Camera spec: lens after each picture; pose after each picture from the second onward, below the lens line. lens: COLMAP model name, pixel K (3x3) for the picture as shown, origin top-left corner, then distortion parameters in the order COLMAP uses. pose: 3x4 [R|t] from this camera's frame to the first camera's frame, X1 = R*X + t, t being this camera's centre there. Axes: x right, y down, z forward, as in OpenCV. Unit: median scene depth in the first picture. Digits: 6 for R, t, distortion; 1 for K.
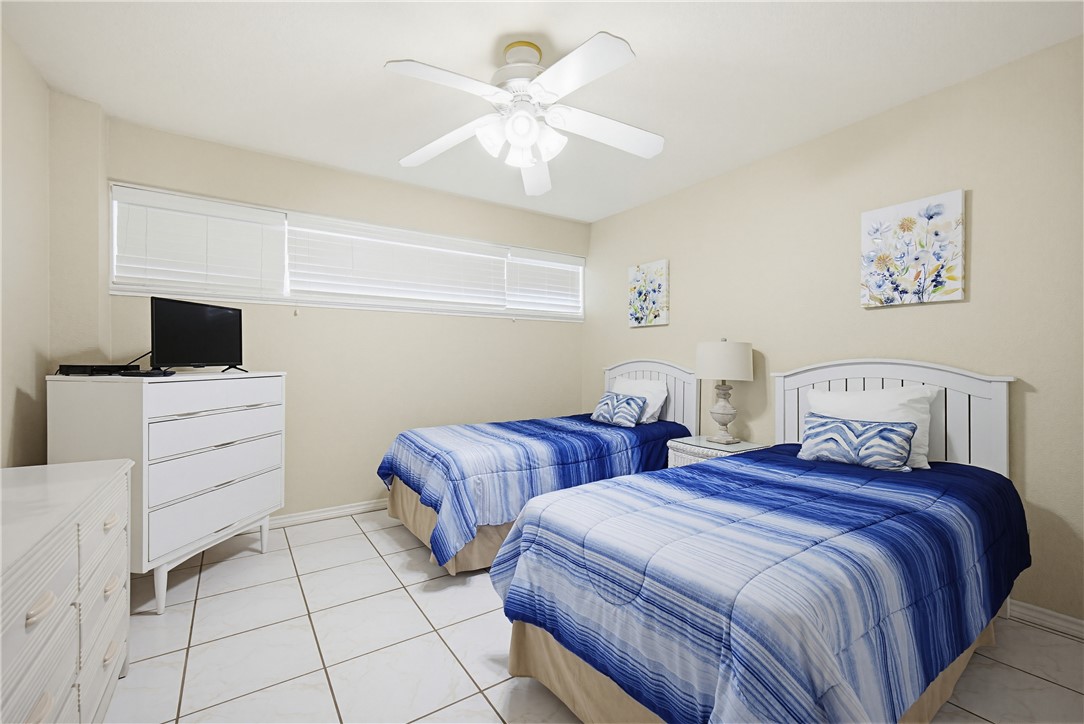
lens RADIAL K [[452.7, 0, 546.8], [0, 452.7, 360.4], [0, 0, 1]] dist [0.010636, -0.000016]
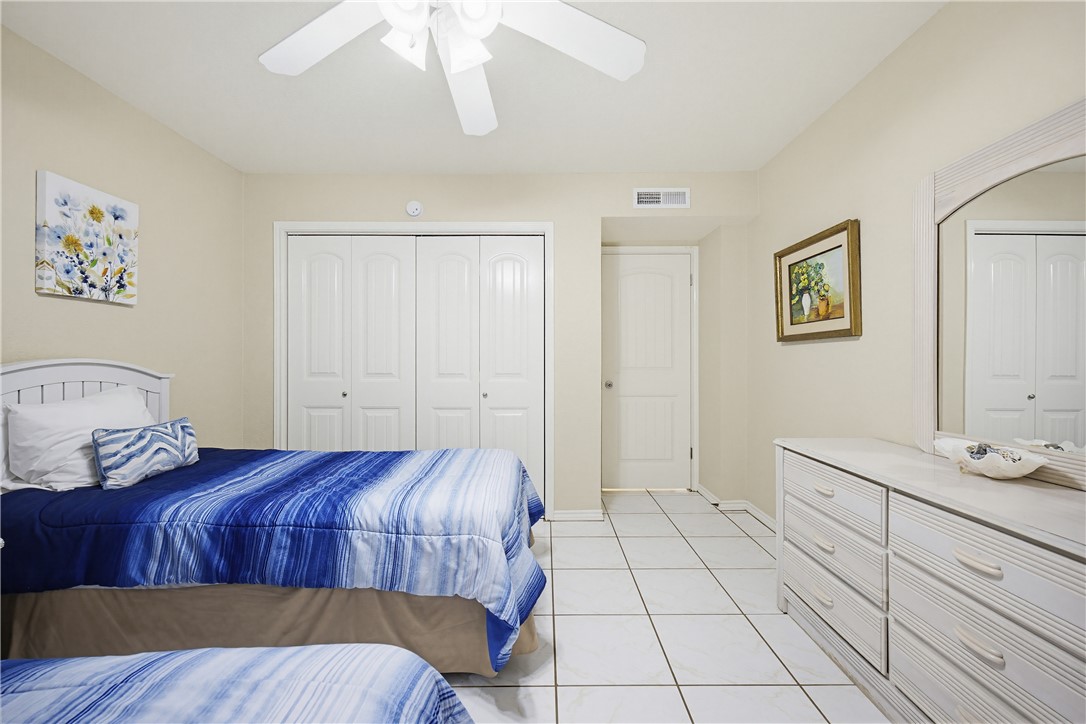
lens RADIAL K [[419.9, 0, 547.4], [0, 419.9, 359.6], [0, 0, 1]] dist [0.000907, 0.000178]
pose [[-0.823902, 0.006545, 0.566695, -0.447221], [0.004750, 0.999978, -0.004643, 0.005416], [-0.566713, -0.001133, -0.823915, 1.203732]]
